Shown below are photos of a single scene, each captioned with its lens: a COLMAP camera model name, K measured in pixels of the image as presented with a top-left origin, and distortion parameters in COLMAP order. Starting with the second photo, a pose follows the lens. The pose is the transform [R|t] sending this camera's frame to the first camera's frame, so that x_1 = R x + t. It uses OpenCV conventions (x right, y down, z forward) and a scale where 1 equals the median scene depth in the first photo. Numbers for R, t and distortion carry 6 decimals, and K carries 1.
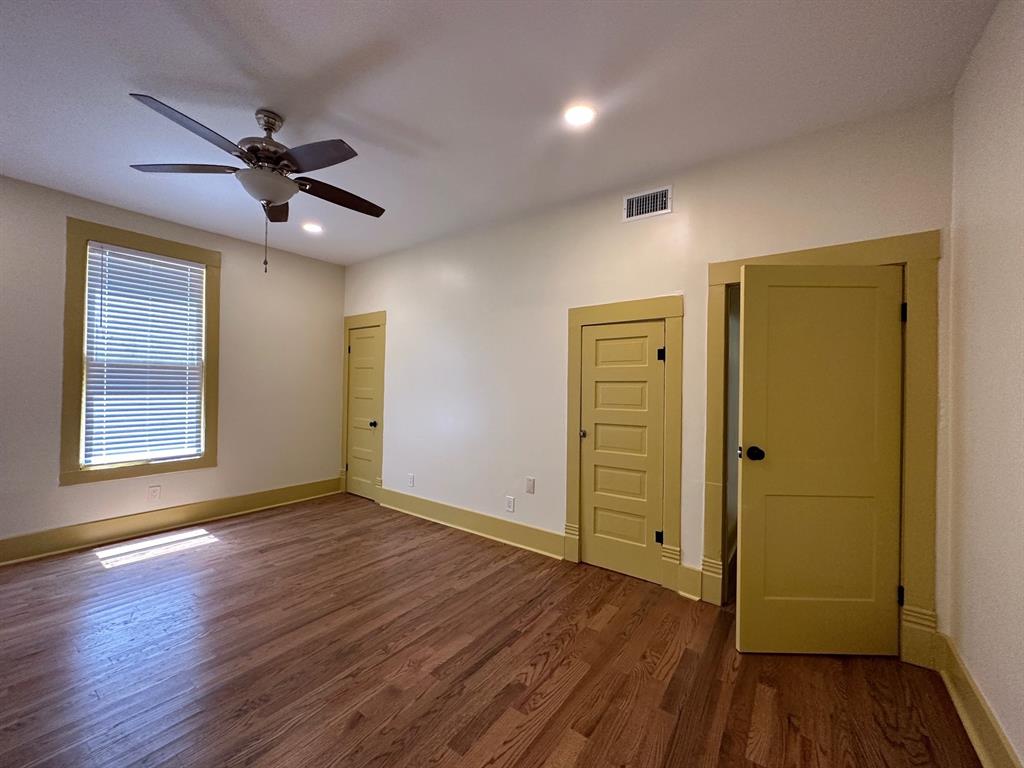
lens RADIAL K [[408.1, 0, 511.6], [0, 408.1, 382.4], [0, 0, 1]] dist [-0.003888, 0.000915]
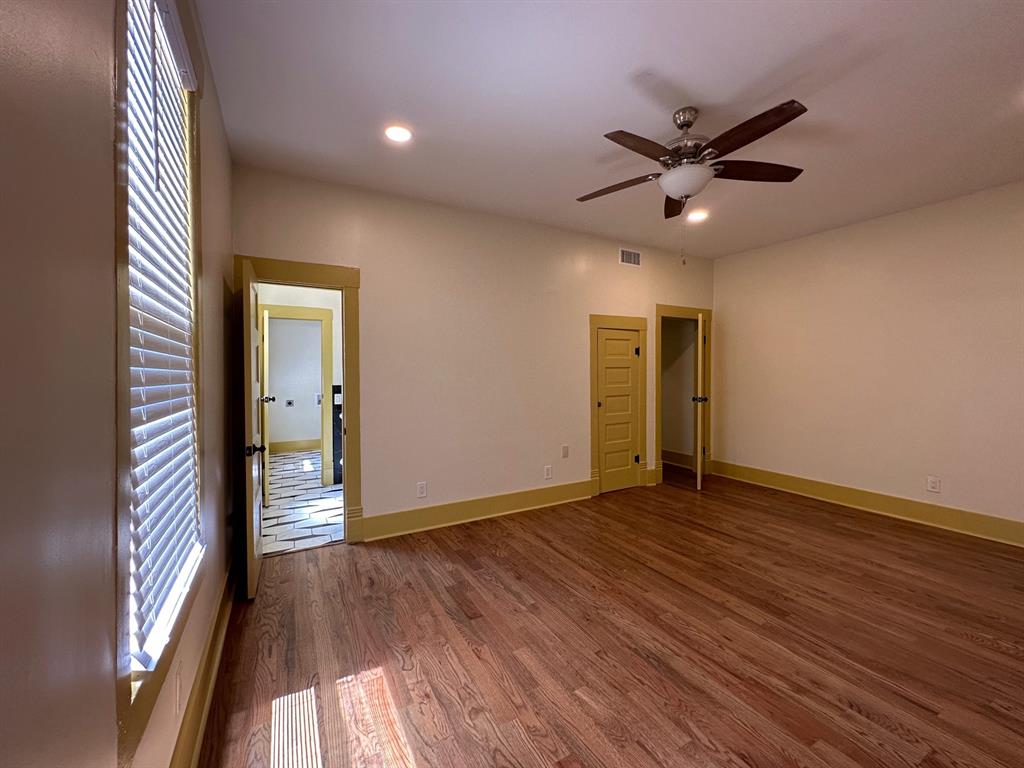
lens RADIAL K [[408.1, 0, 511.7], [0, 408.1, 383.0], [0, 0, 1]] dist [-0.003888, 0.000915]
pose [[0.417274, -0.040172, 0.907893, -1.195459], [0.005516, 0.999116, 0.041673, -0.009678], [-0.908764, -0.012381, 0.417126, 0.659036]]
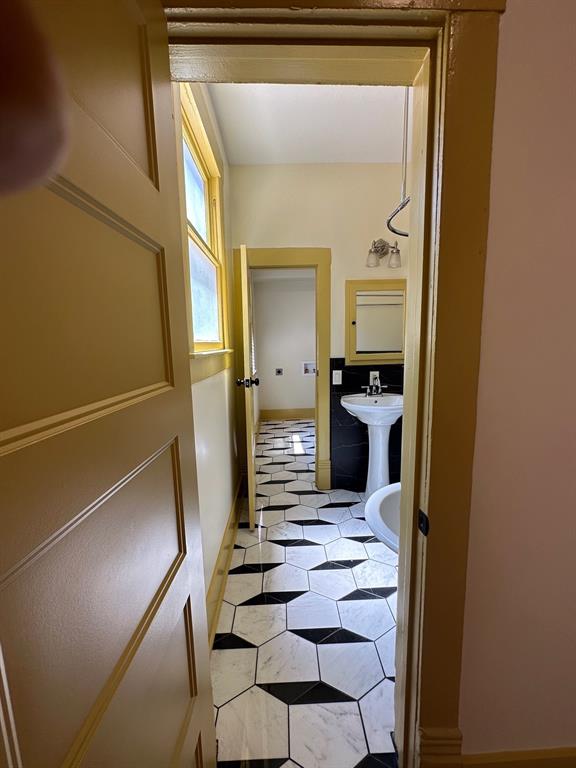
lens RADIAL K [[306.1, 0, 288.7], [0, 306.1, 385.3], [0, 0, 1]] dist [-0.003888, 0.000915]
pose [[0.782122, -0.123807, 0.610703, -0.713208], [0.032235, 0.986790, 0.158767, -0.003578], [-0.622291, -0.104489, 0.775780, 1.298177]]
